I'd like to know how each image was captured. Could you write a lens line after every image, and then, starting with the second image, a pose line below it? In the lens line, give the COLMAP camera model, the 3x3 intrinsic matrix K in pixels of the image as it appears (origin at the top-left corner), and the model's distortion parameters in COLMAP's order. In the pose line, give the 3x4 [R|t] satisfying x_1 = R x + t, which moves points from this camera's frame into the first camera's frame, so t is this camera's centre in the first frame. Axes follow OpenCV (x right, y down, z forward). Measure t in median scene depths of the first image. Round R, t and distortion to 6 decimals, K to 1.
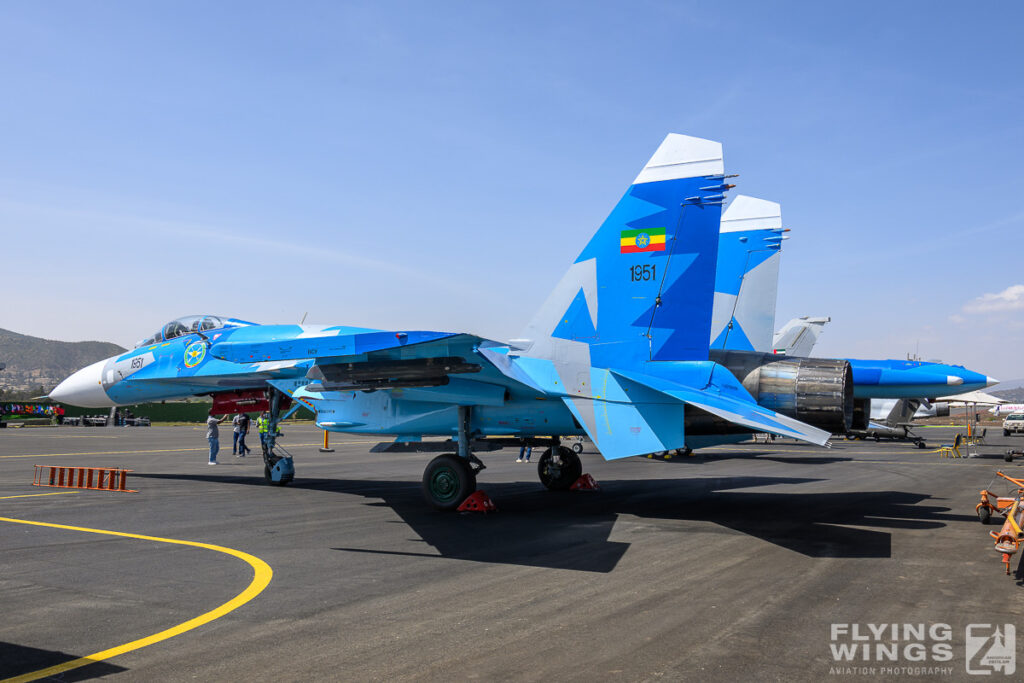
lens RADIAL K [[857.4, 0, 508.7], [0, 857.4, 341.5], [0, 0, 1]] dist [0.019651, -0.002666]
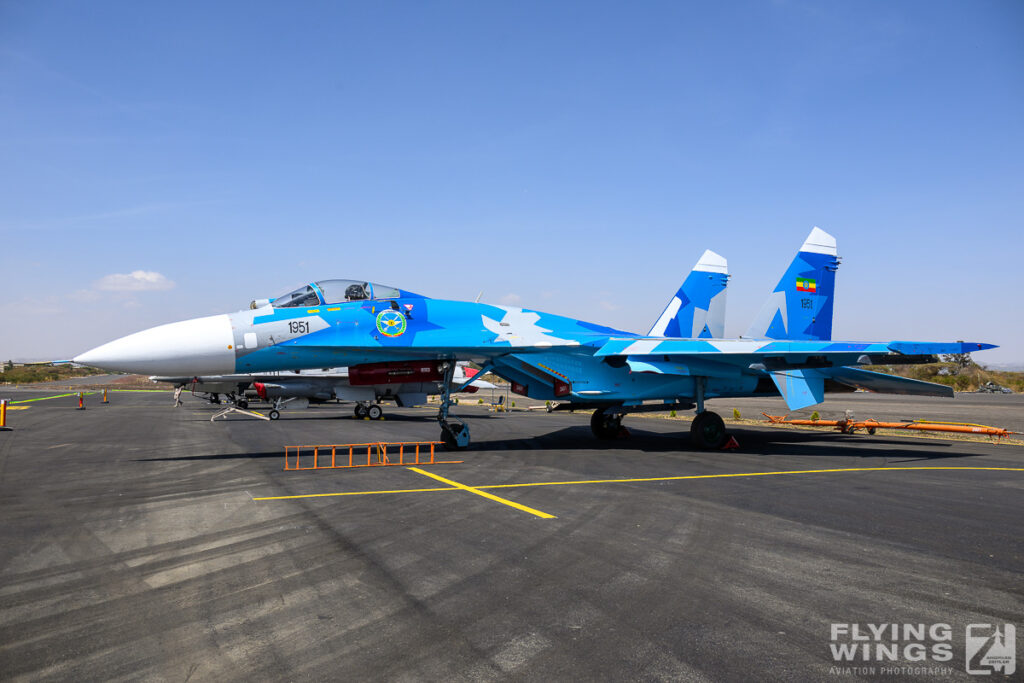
lens RADIAL K [[857.4, 0, 509.2], [0, 857.4, 340.3], [0, 0, 1]] dist [0.019651, -0.002666]
pose [[0.558277, 0.043919, 0.828492, -1.576767], [-0.065626, 0.997807, -0.008673, 0.048257], [-0.827055, -0.049529, 0.559934, 0.494769]]
